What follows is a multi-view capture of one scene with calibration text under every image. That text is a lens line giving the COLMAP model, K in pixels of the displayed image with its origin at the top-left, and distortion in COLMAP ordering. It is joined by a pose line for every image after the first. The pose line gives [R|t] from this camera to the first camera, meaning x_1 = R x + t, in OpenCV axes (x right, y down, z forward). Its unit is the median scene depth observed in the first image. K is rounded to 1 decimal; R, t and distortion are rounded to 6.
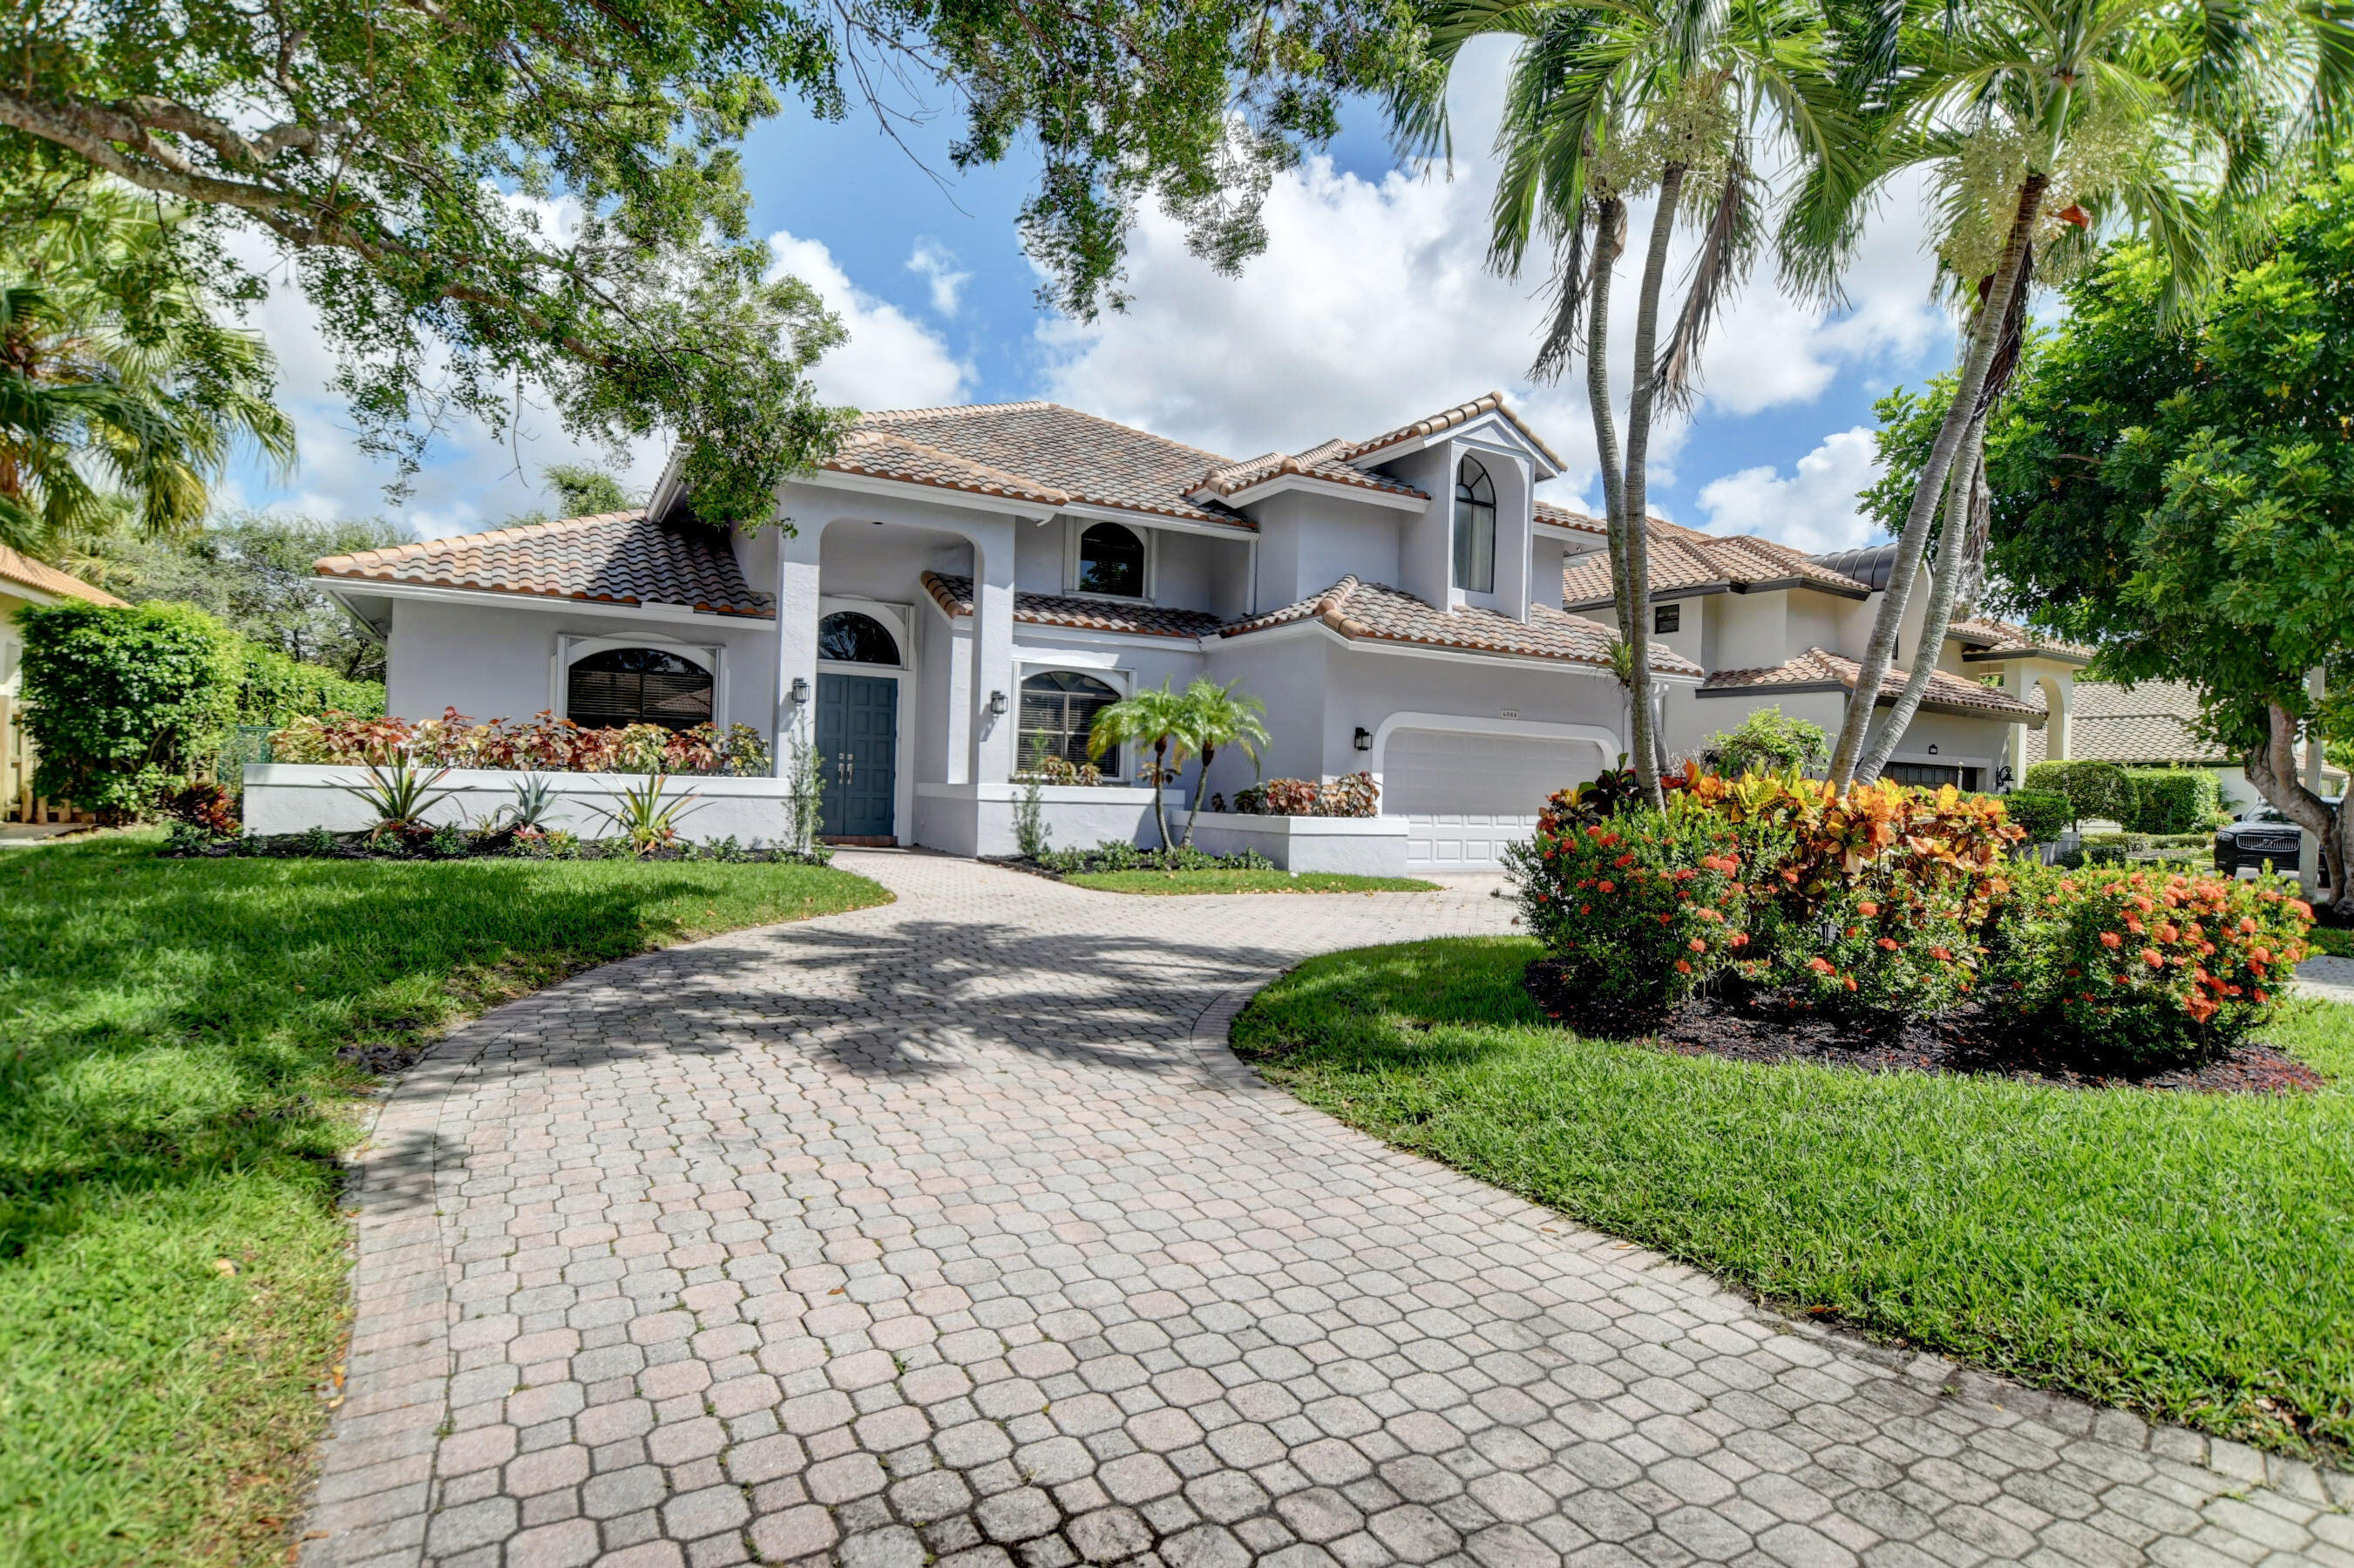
lens RADIAL K [[1178.9, 0, 1177.0], [0, 1178.9, 784.0], [0, 0, 1]] dist [-0.017172, -0.001095]
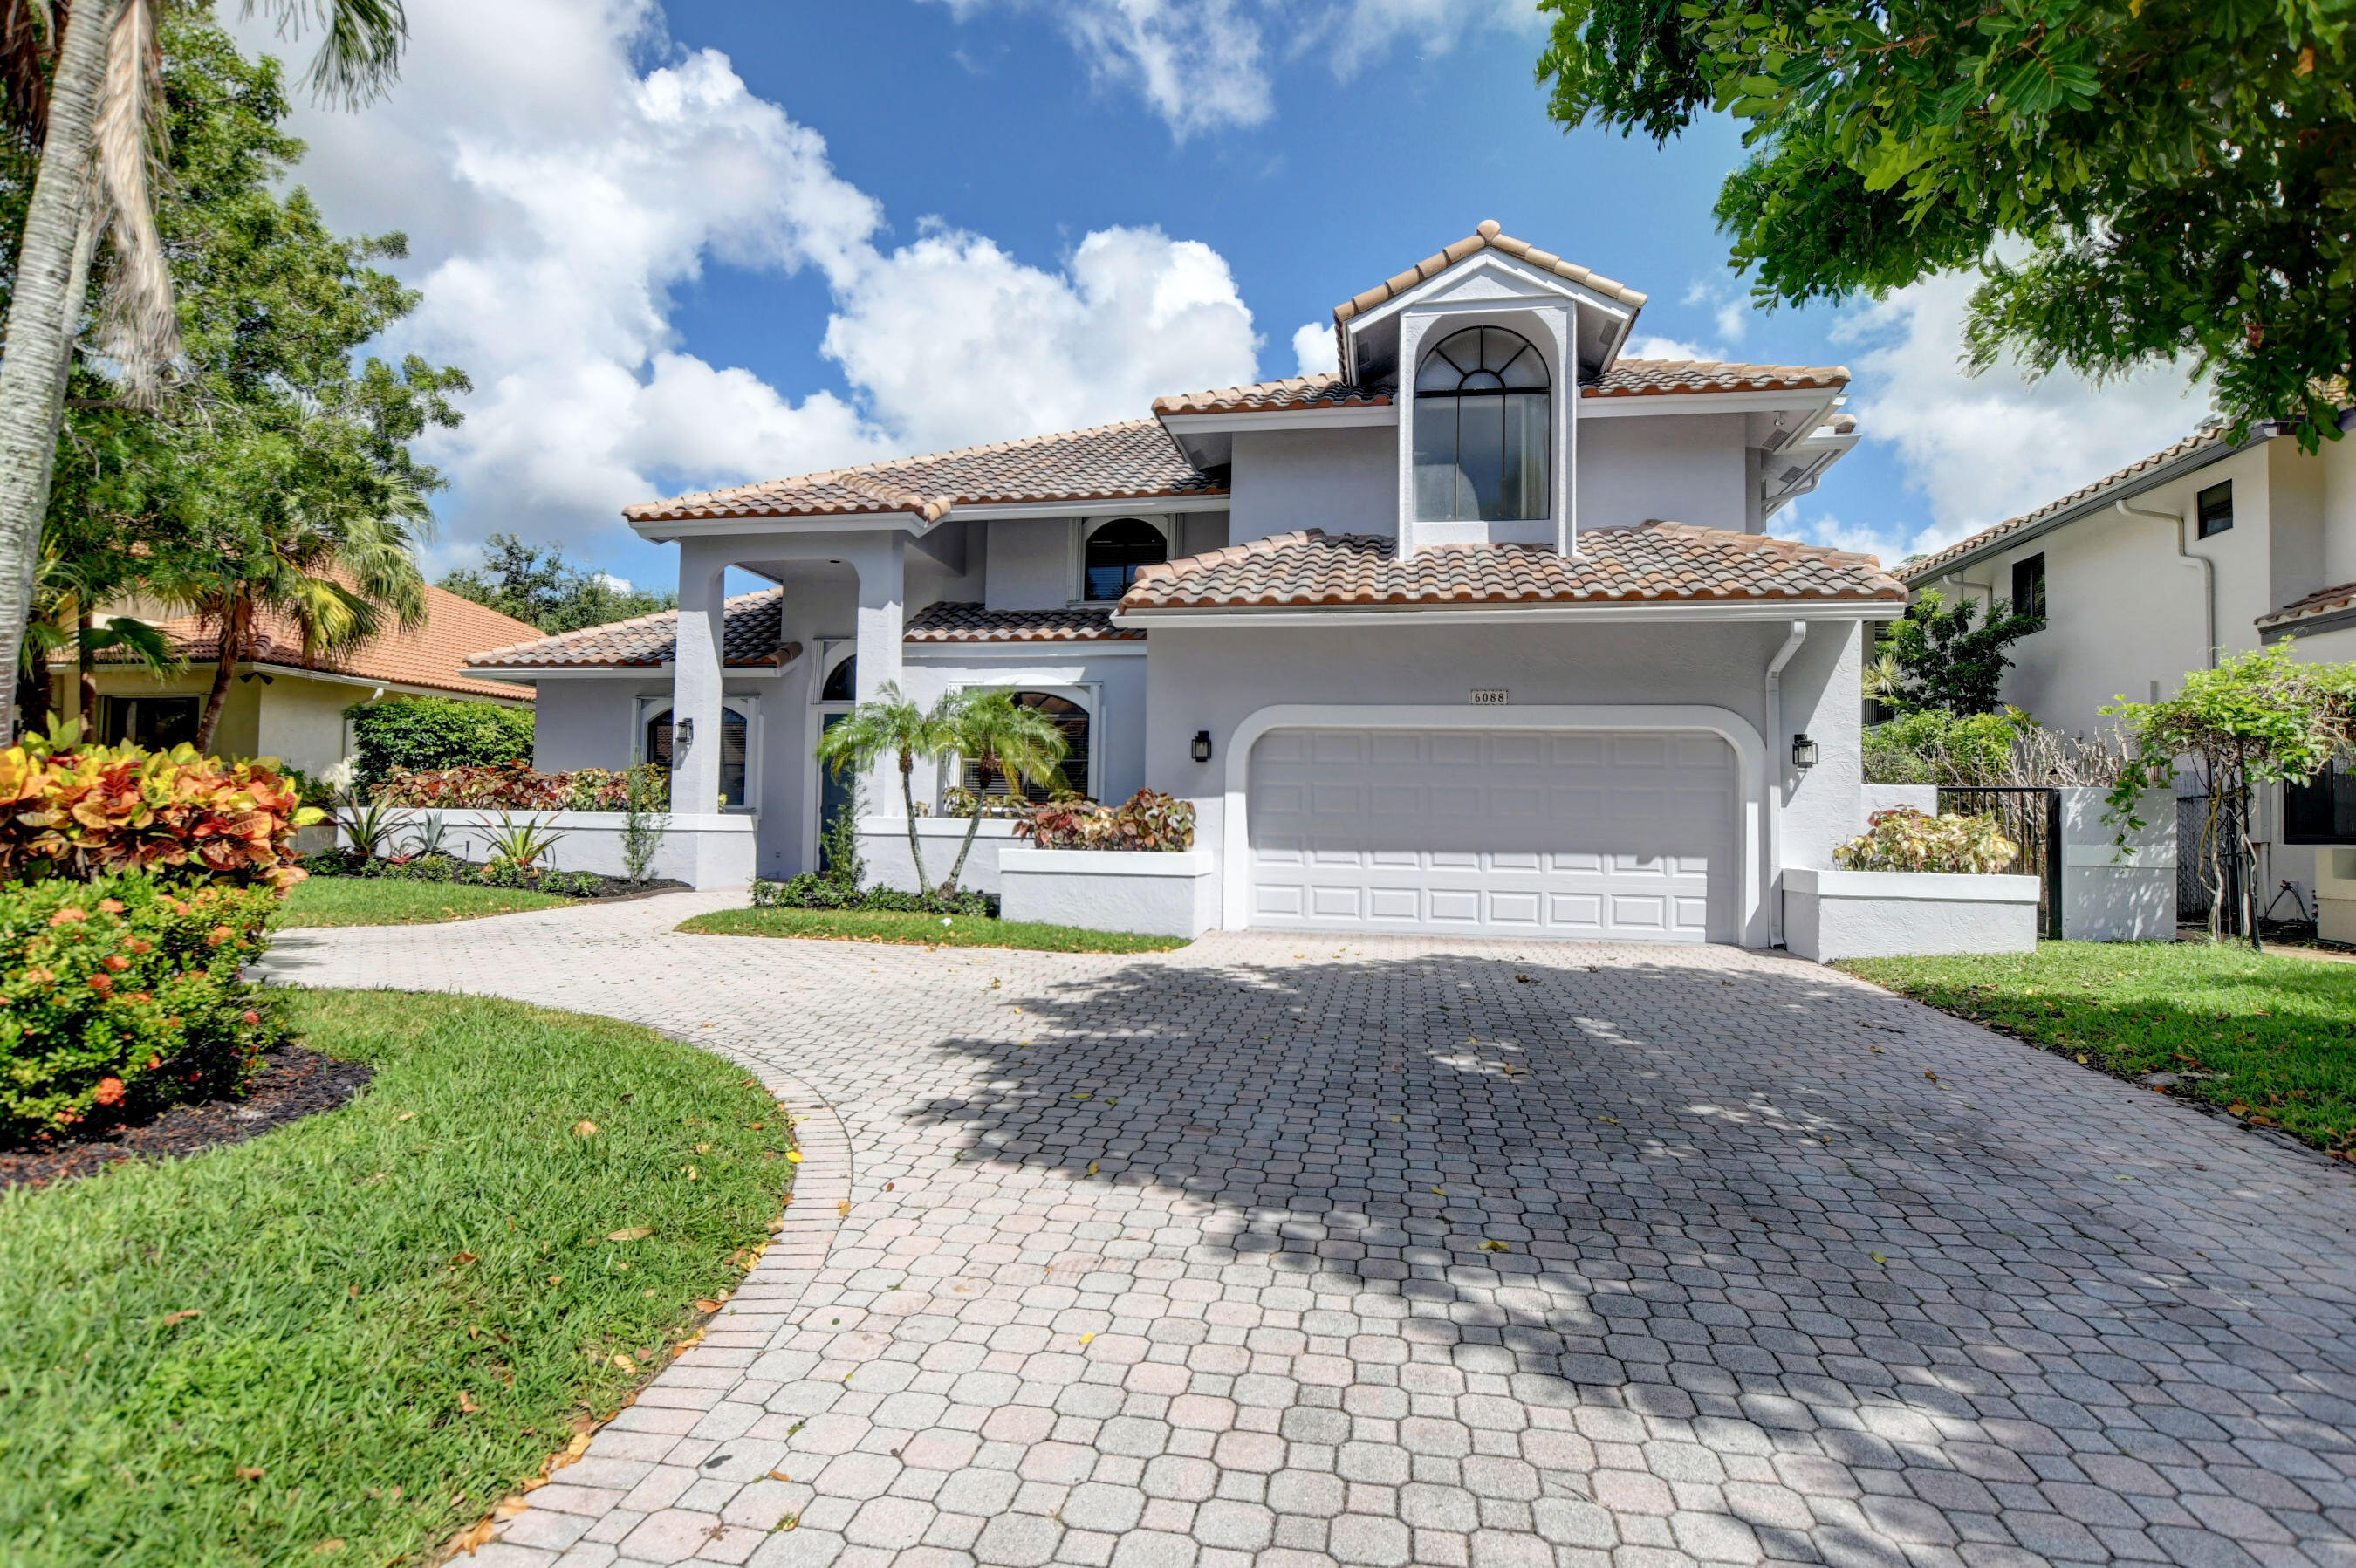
lens RADIAL K [[1179.9, 0, 1178.0], [0, 1179.9, 784.0], [0, 0, 1]] dist [-0.017172, -0.001095]
pose [[0.763807, -0.036630, -0.644405, 0.587919], [0.007613, 0.998830, -0.047753, 0.019652], [0.645400, 0.031568, 0.763192, 0.400216]]
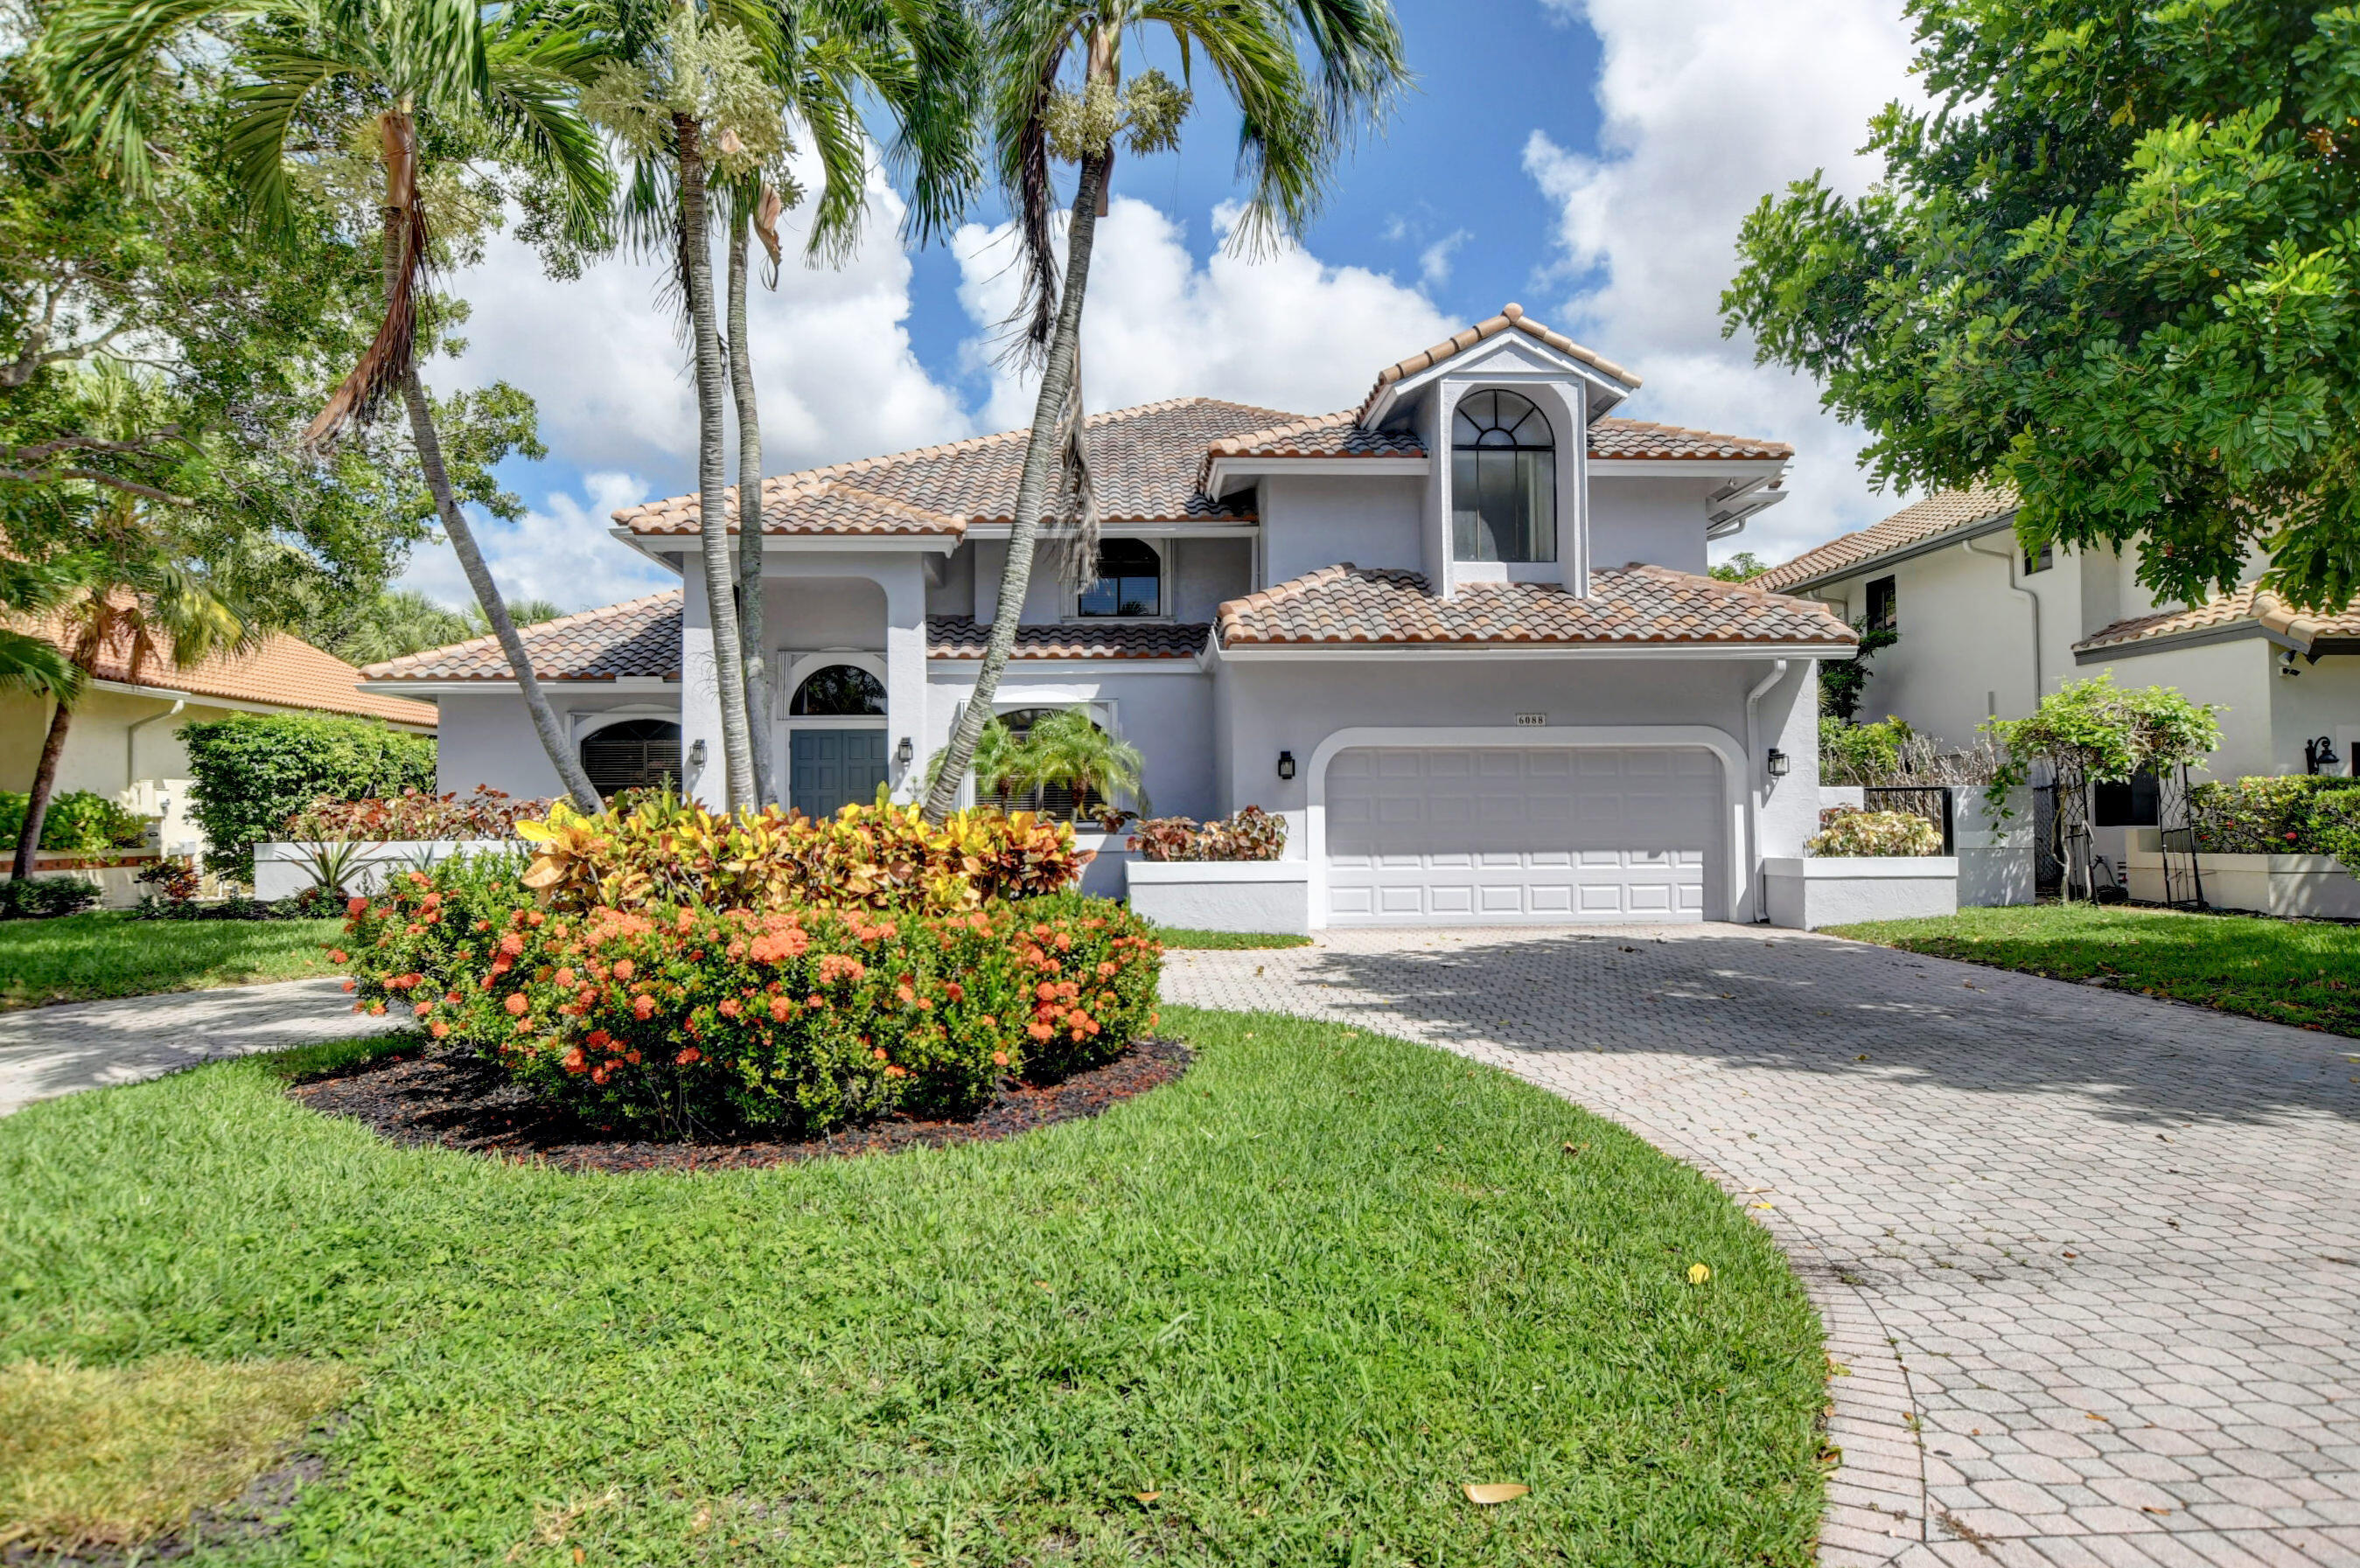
lens RADIAL K [[1429.1, 0, 1180.0], [0, 1429.1, 784.0], [0, 0, 1]] dist [0.001150, 0.001431]
pose [[0.891711, -0.051497, -0.449666, 0.510391], [0.038372, 0.998531, -0.038261, 0.009935], [0.450975, 0.016863, 0.892377, 0.067142]]
